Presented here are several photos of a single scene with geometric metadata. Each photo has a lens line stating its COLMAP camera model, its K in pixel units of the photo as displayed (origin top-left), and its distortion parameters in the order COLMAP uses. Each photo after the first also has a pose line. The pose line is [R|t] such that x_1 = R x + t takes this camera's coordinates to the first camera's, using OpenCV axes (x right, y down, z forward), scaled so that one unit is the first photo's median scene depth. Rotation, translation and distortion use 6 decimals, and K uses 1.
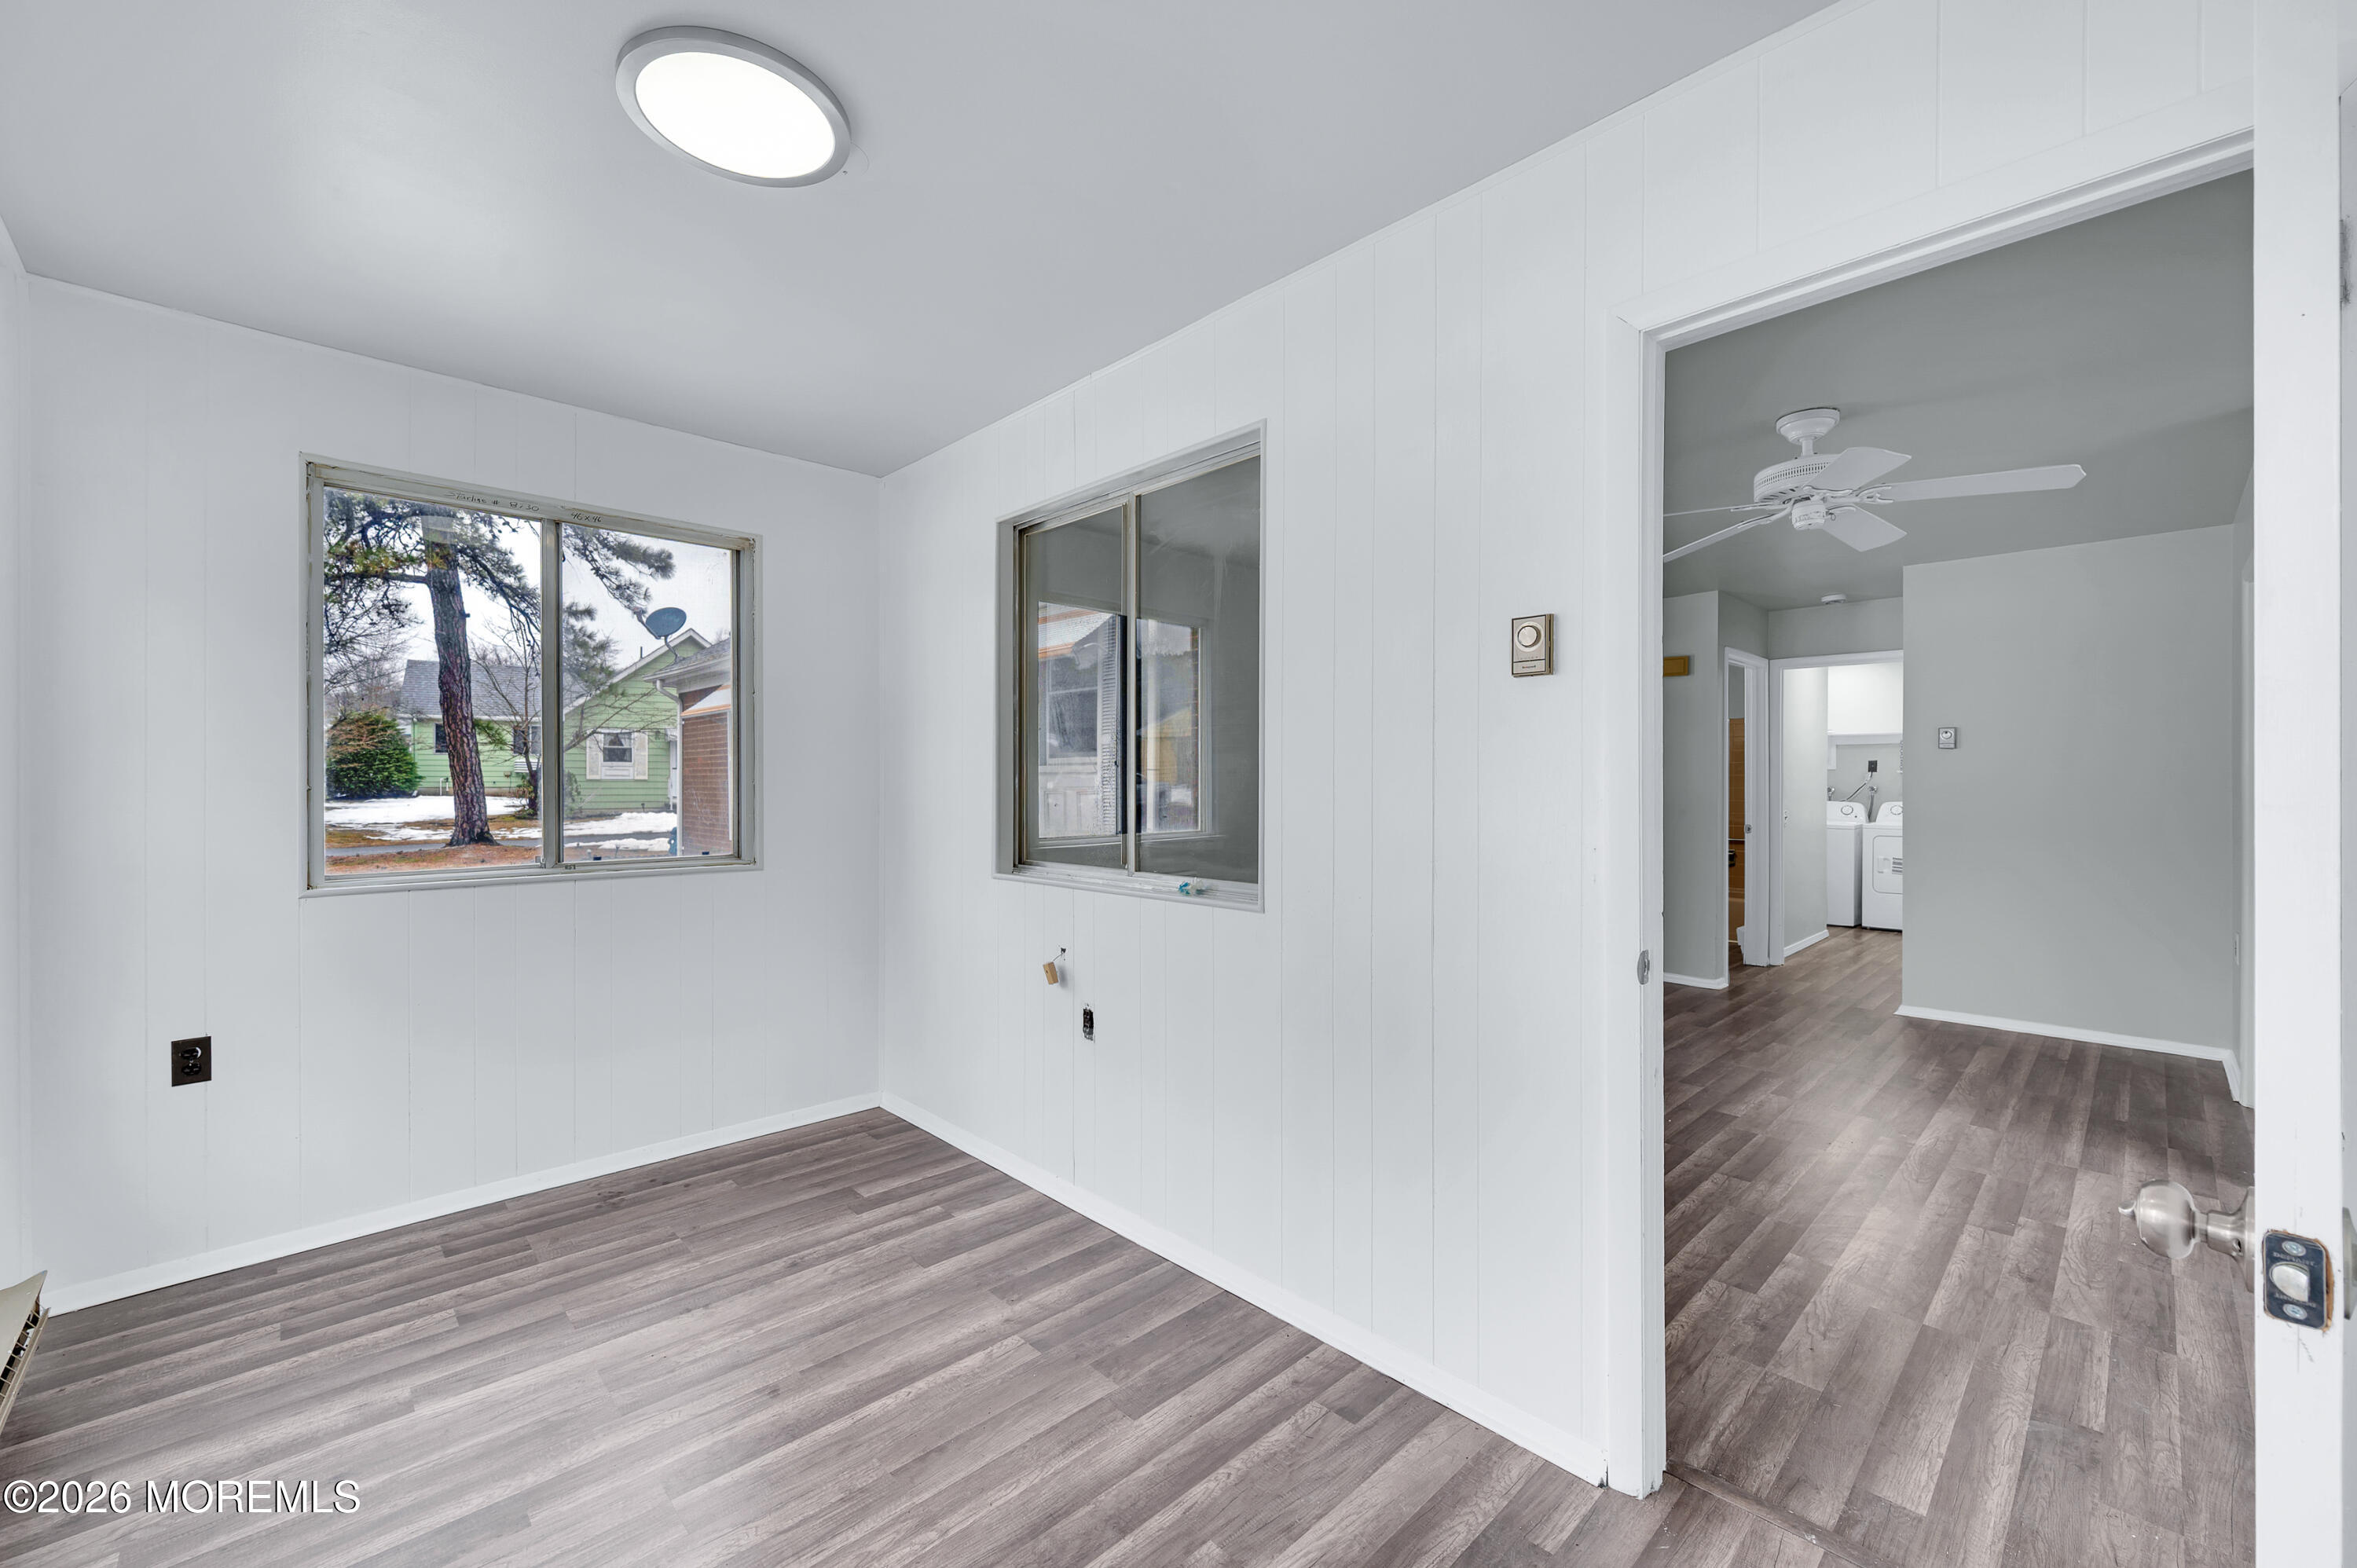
lens RADIAL K [[948.0, 0, 1185.9], [0, 948.0, 776.4], [0, 0, 1]] dist [0.002619, 0.000286]
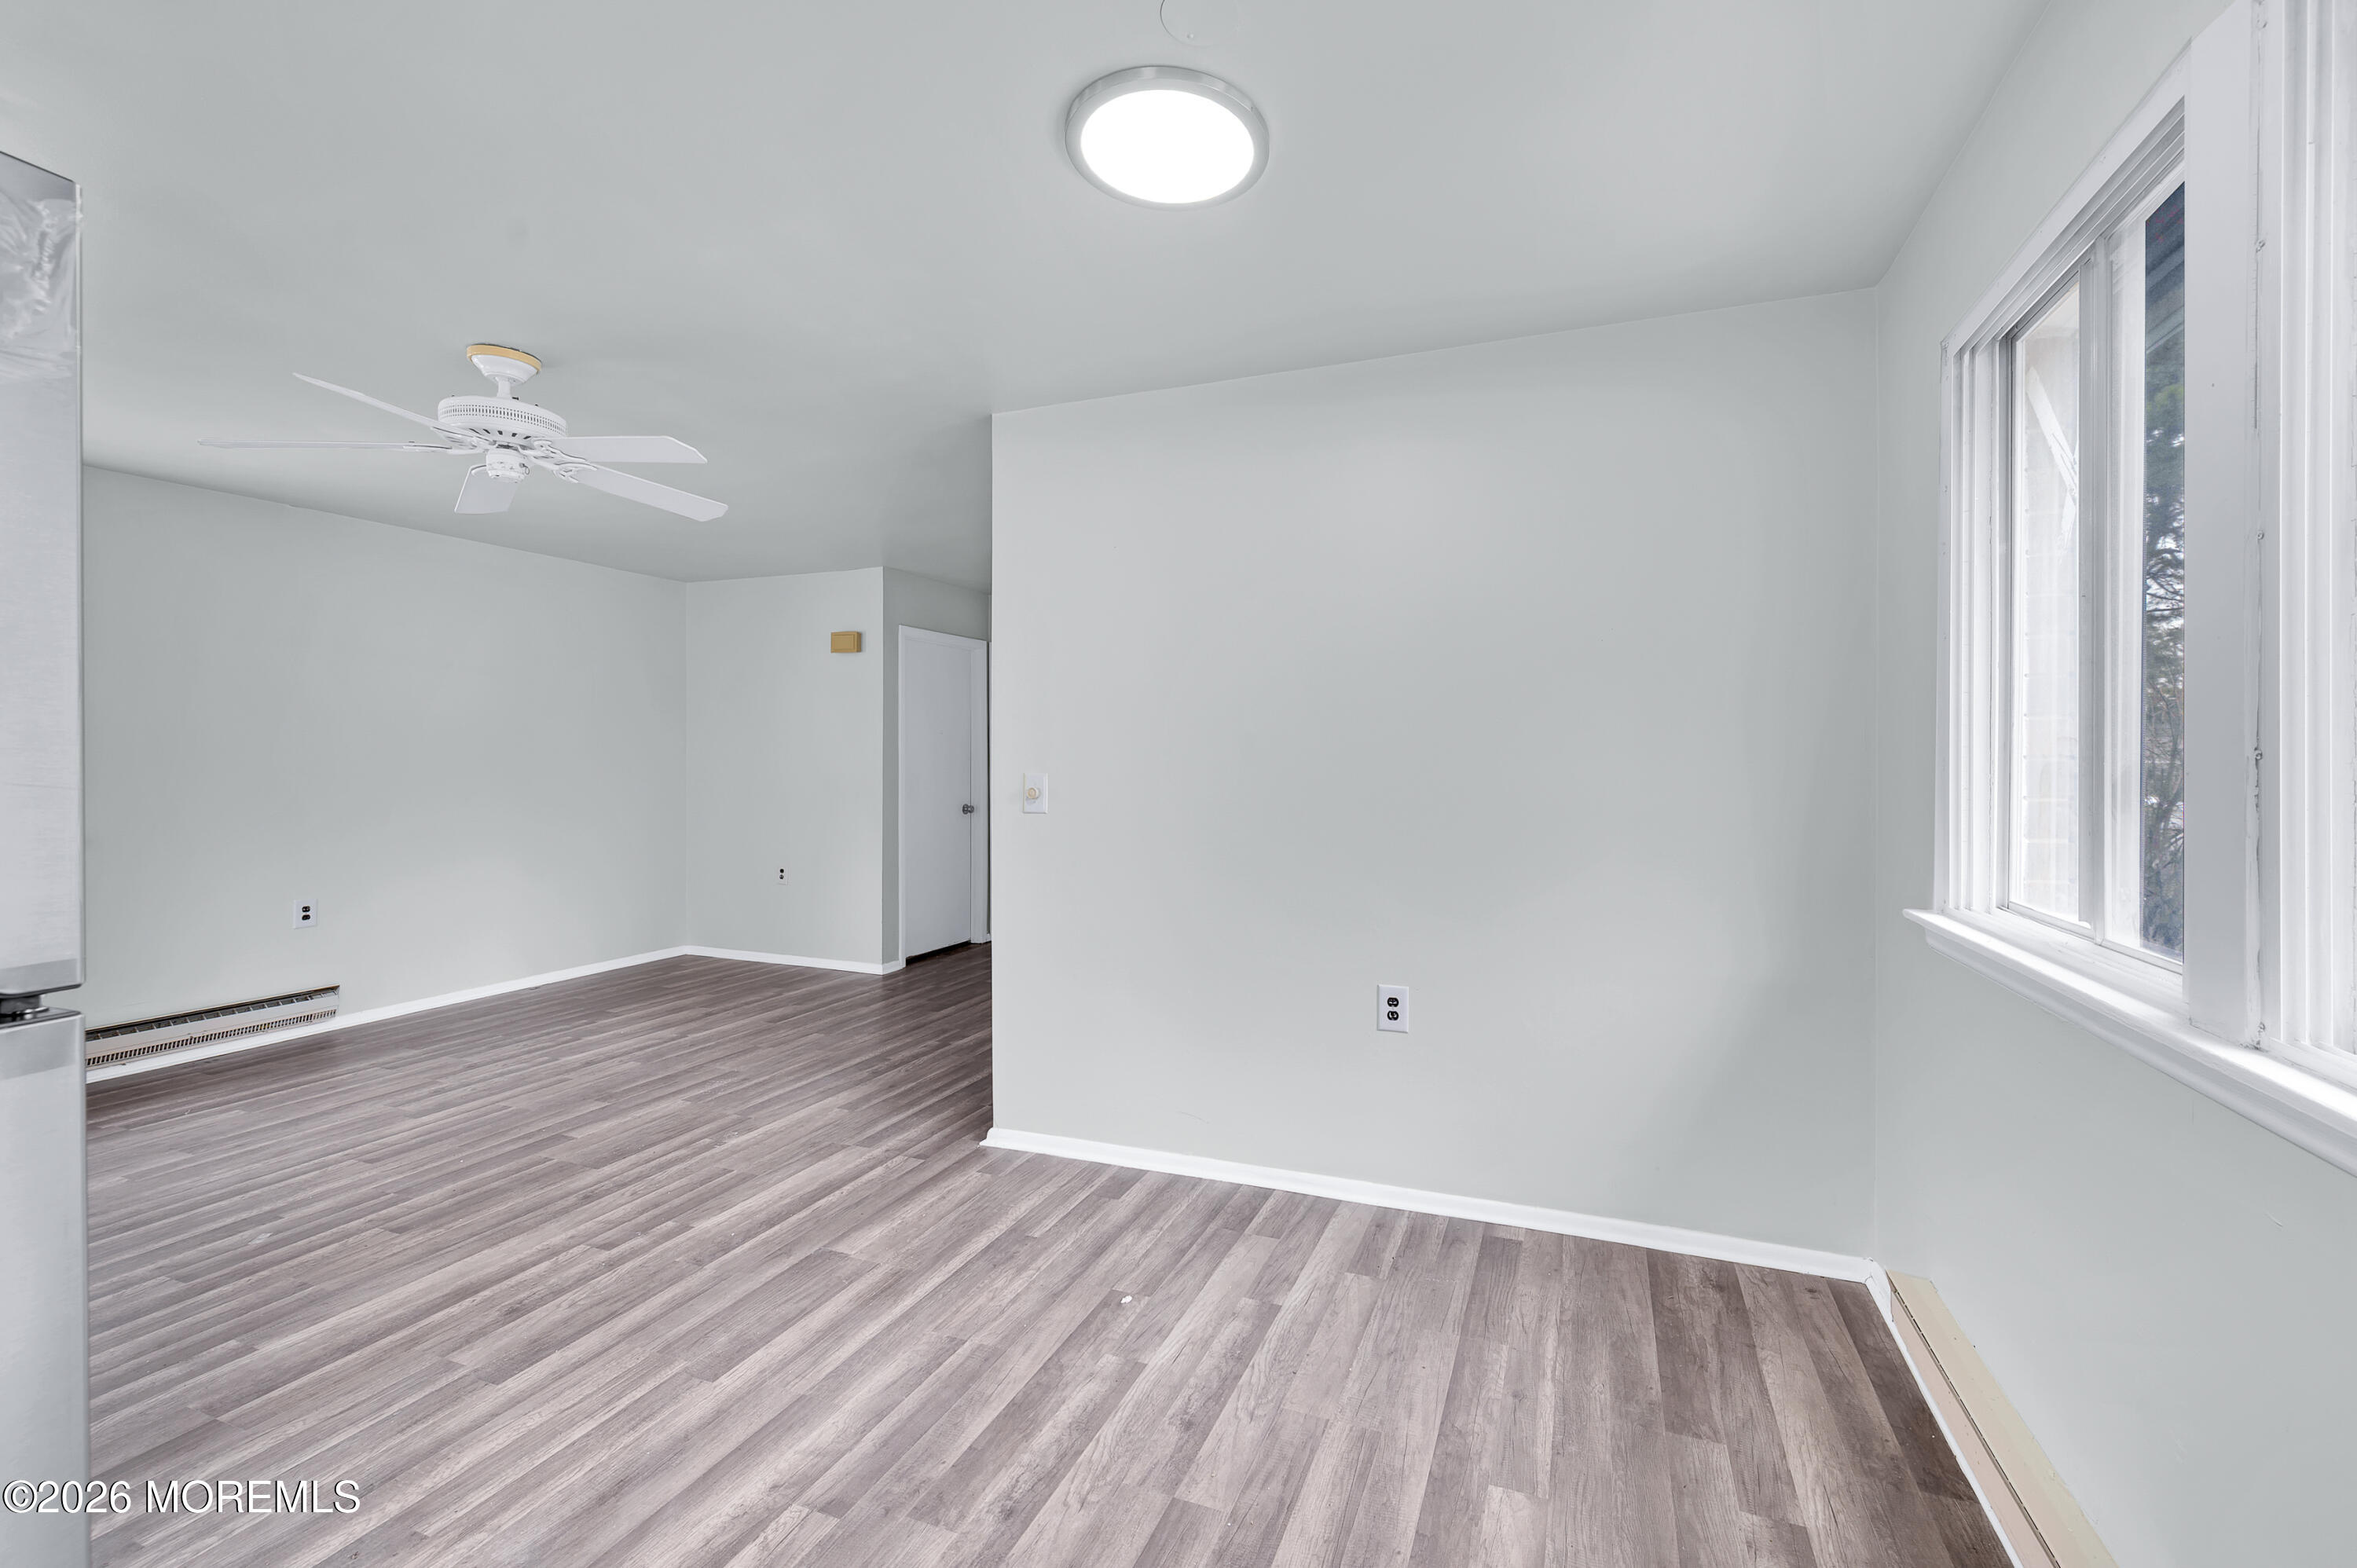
lens RADIAL K [[956.7, 0, 1249.5], [0, 956.7, 781.7], [0, 0, 1]] dist [-0.003886, -0.000062]
pose [[0.898998, -0.010071, 0.437836, 0.767277], [-0.002894, 0.999577, 0.028934, -0.006638], [-0.437943, -0.027278, 0.898589, -0.083278]]
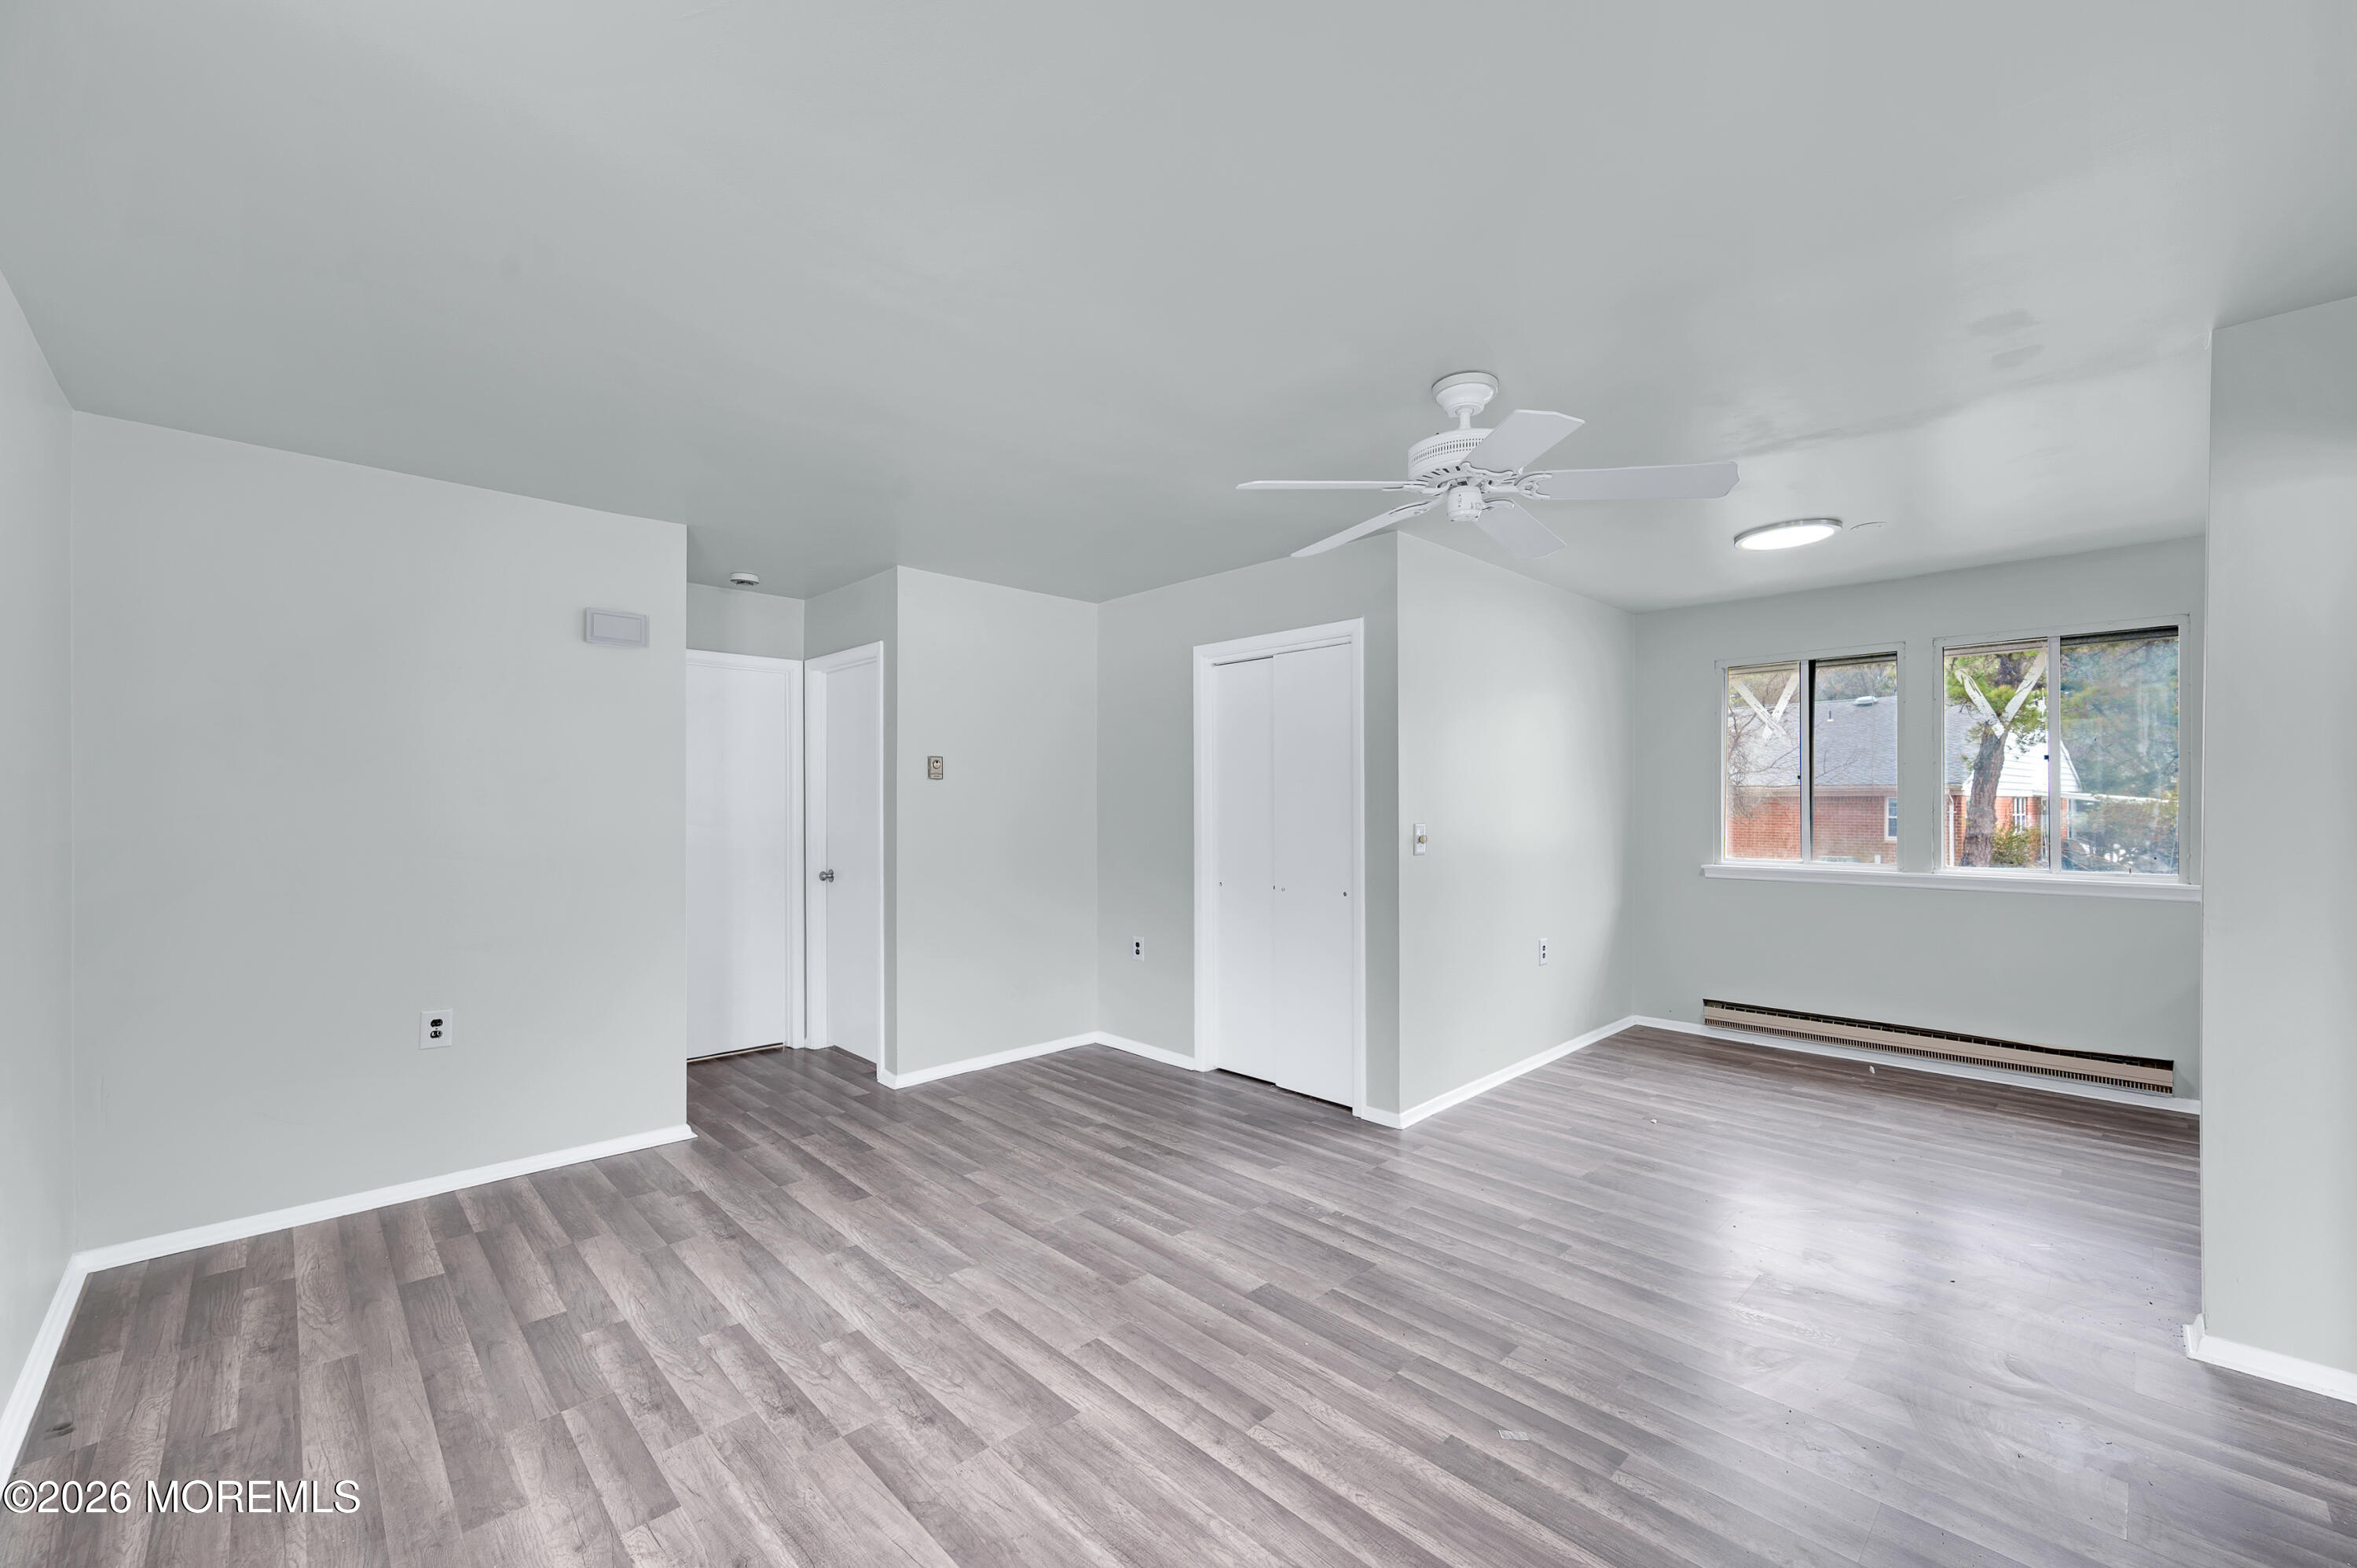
lens RADIAL K [[941.1, 0, 1192.7], [0, 941.1, 810.3], [0, 0, 1]] dist [0.000996, -0.000055]
pose [[-0.002361, -0.007722, 0.999967, -0.140947], [-0.004271, 0.999961, 0.007712, -0.011117], [-0.999988, -0.004253, -0.002394, 1.066817]]
